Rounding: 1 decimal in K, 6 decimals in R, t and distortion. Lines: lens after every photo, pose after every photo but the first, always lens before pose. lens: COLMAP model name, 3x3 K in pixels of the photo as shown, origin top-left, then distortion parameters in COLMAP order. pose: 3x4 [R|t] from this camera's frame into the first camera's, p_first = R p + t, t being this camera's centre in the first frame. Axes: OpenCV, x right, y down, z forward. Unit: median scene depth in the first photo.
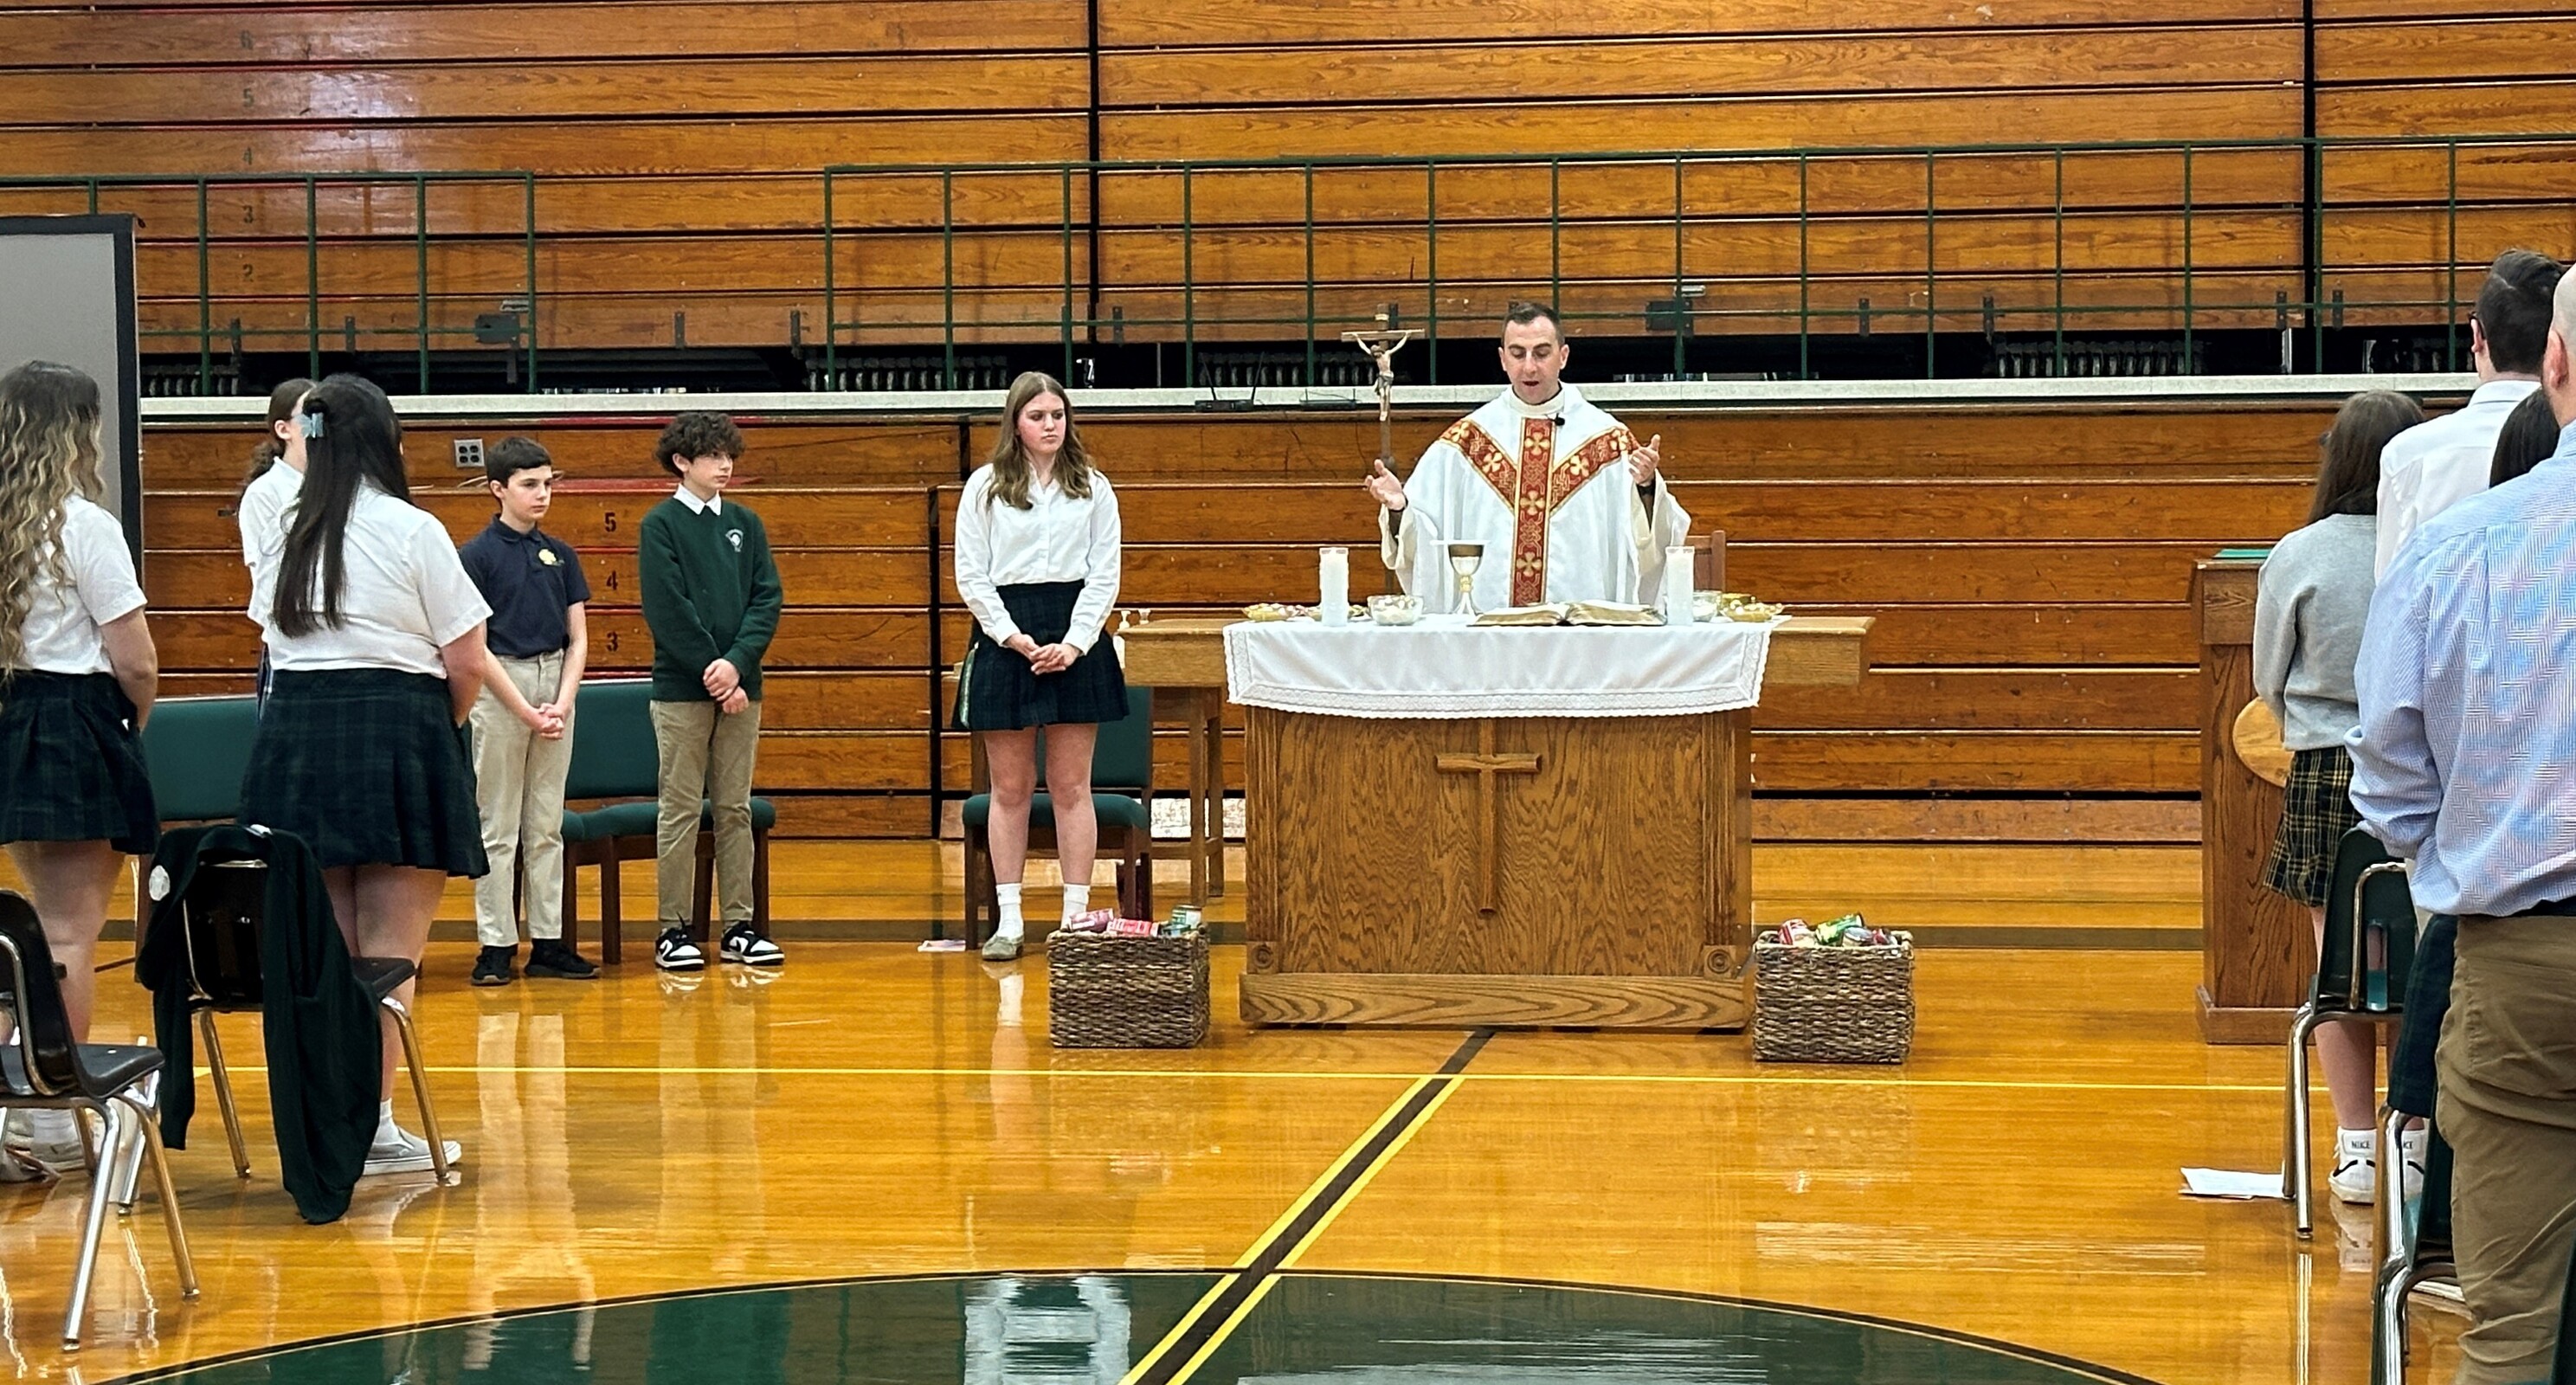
lens RADIAL K [[4869.8, 0, 1281.7], [0, 4869.8, 693.9], [0, 0, 1]] dist [0.180090, 0.000000]
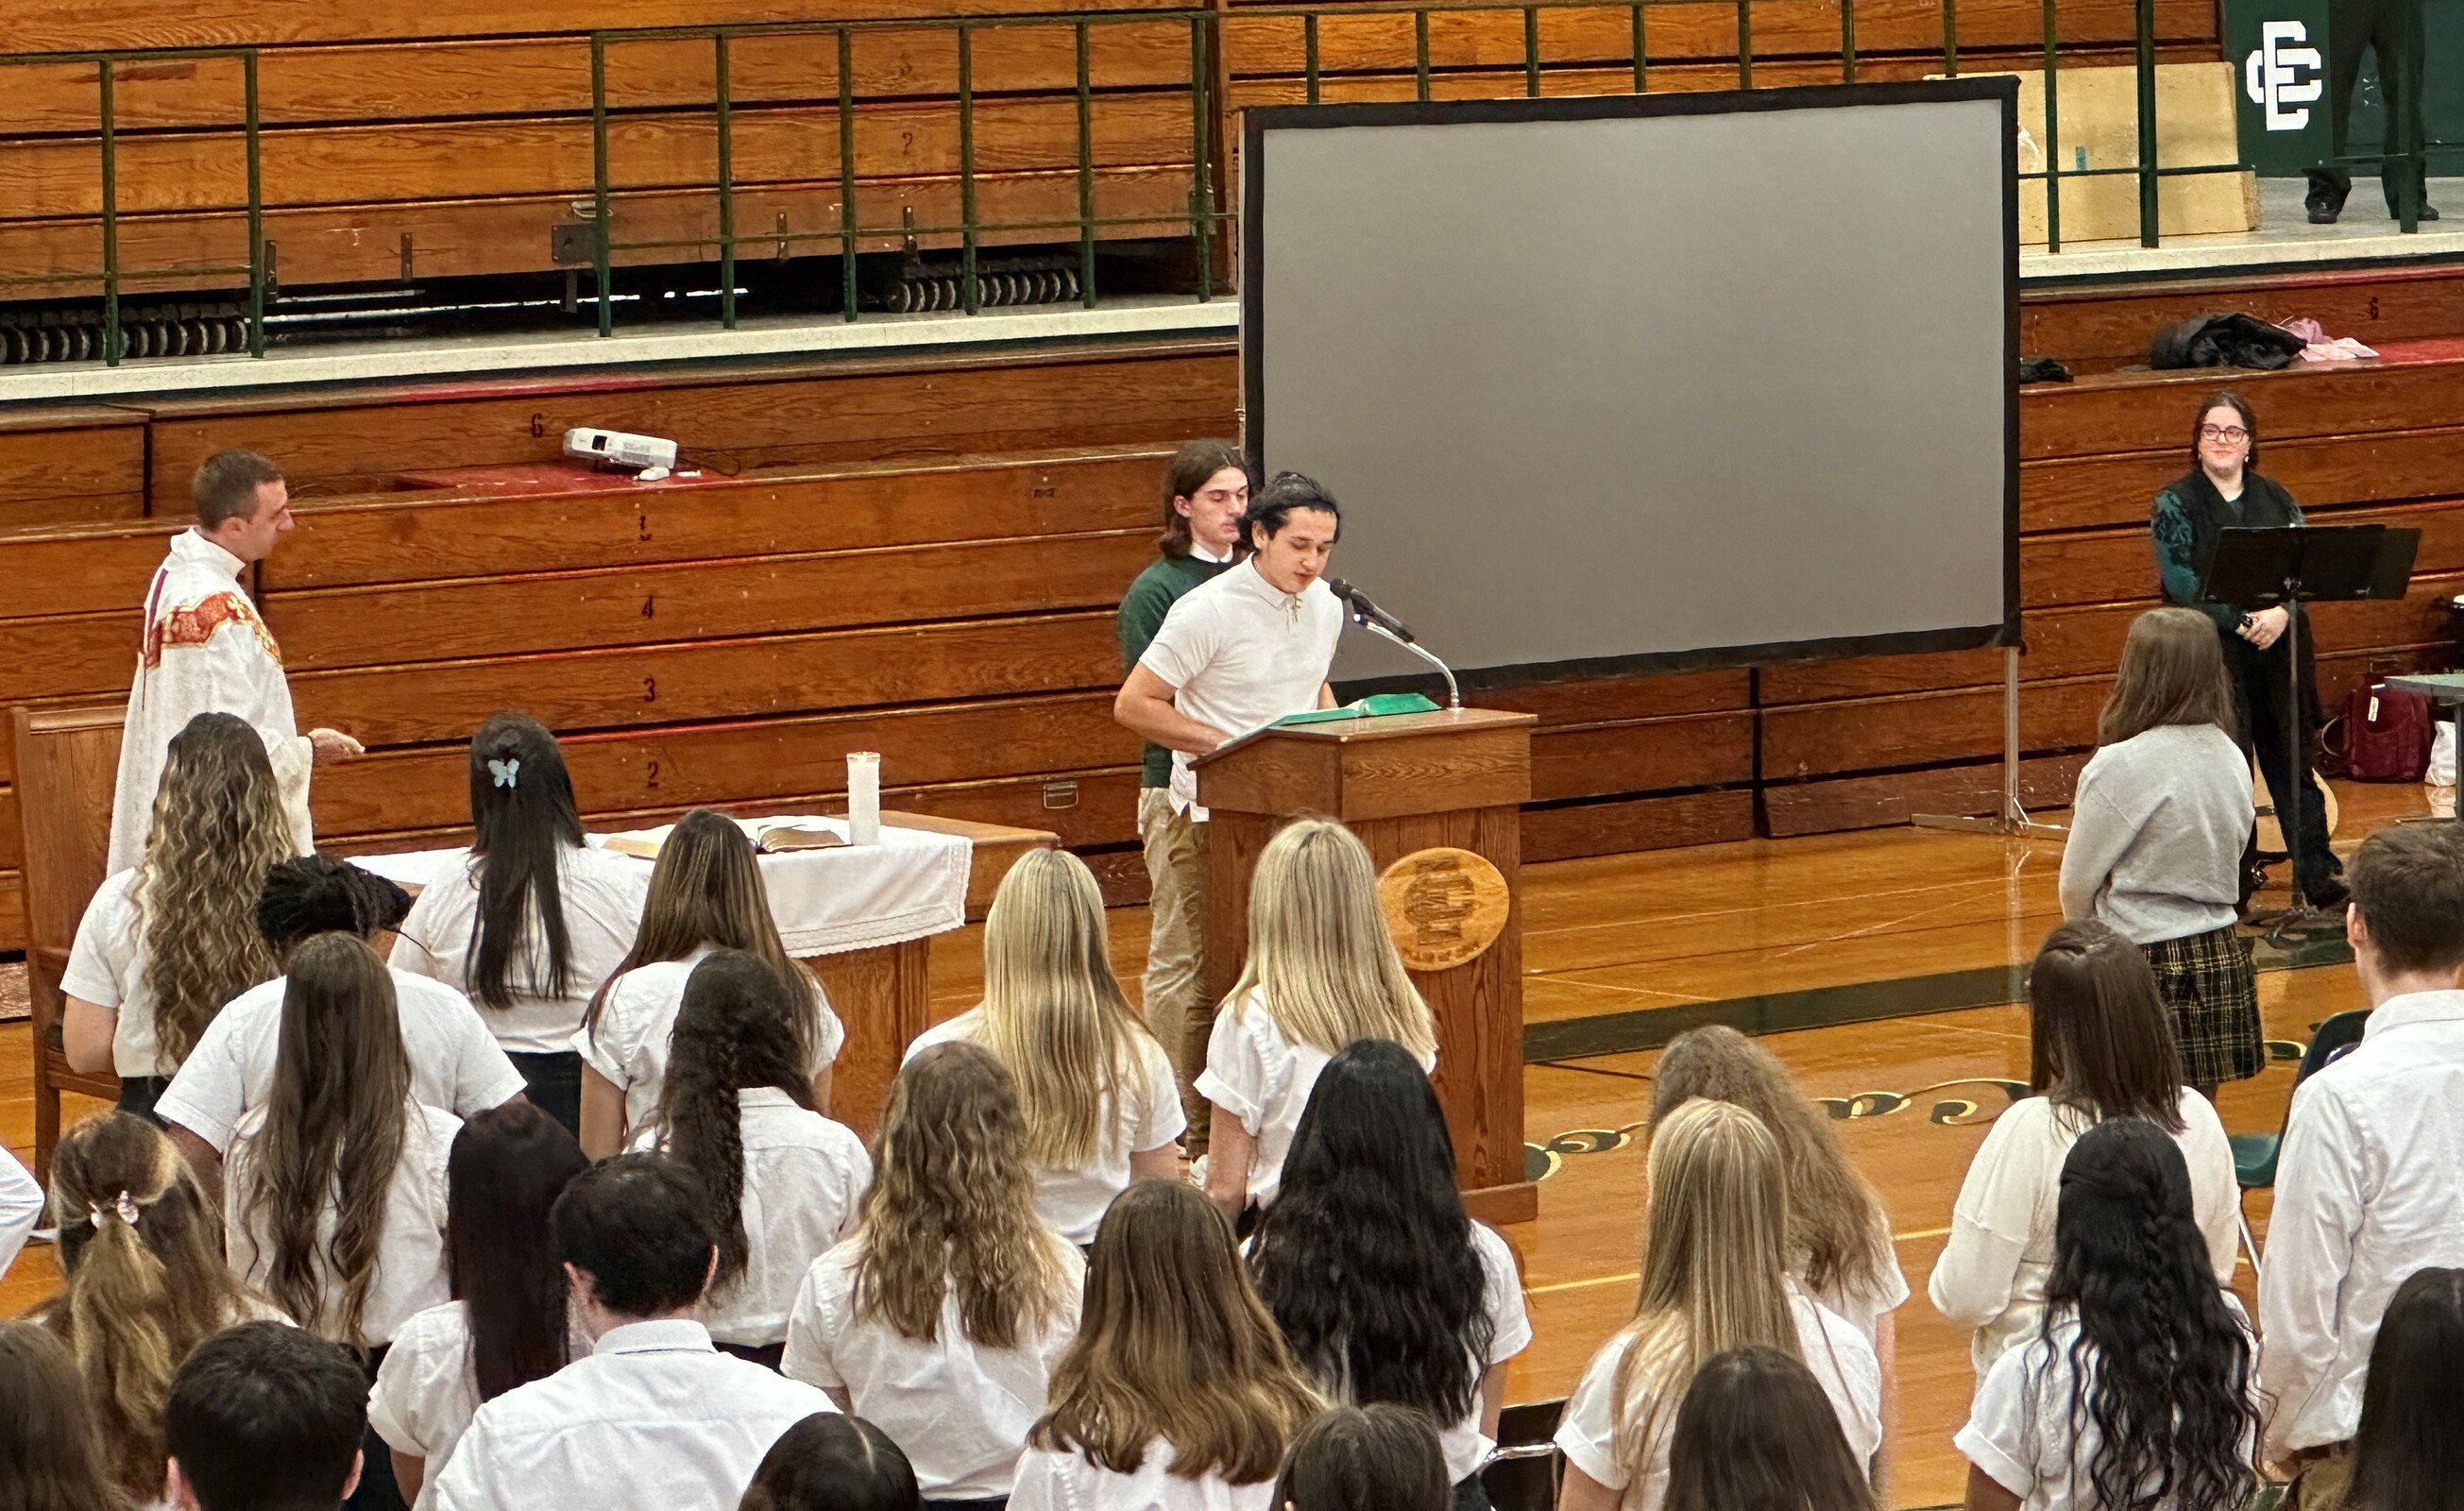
lens RADIAL K [[9816.4, 0, 1231.1], [0, 9816.4, 756.7], [0, 0, 1]] dist [-0.211369, 0.000000]
pose [[0.692232, -0.076224, 0.717639, -0.707856], [0.053613, 0.997090, 0.054191, -0.075646], [-0.719681, 0.000962, 0.694304, -0.156520]]
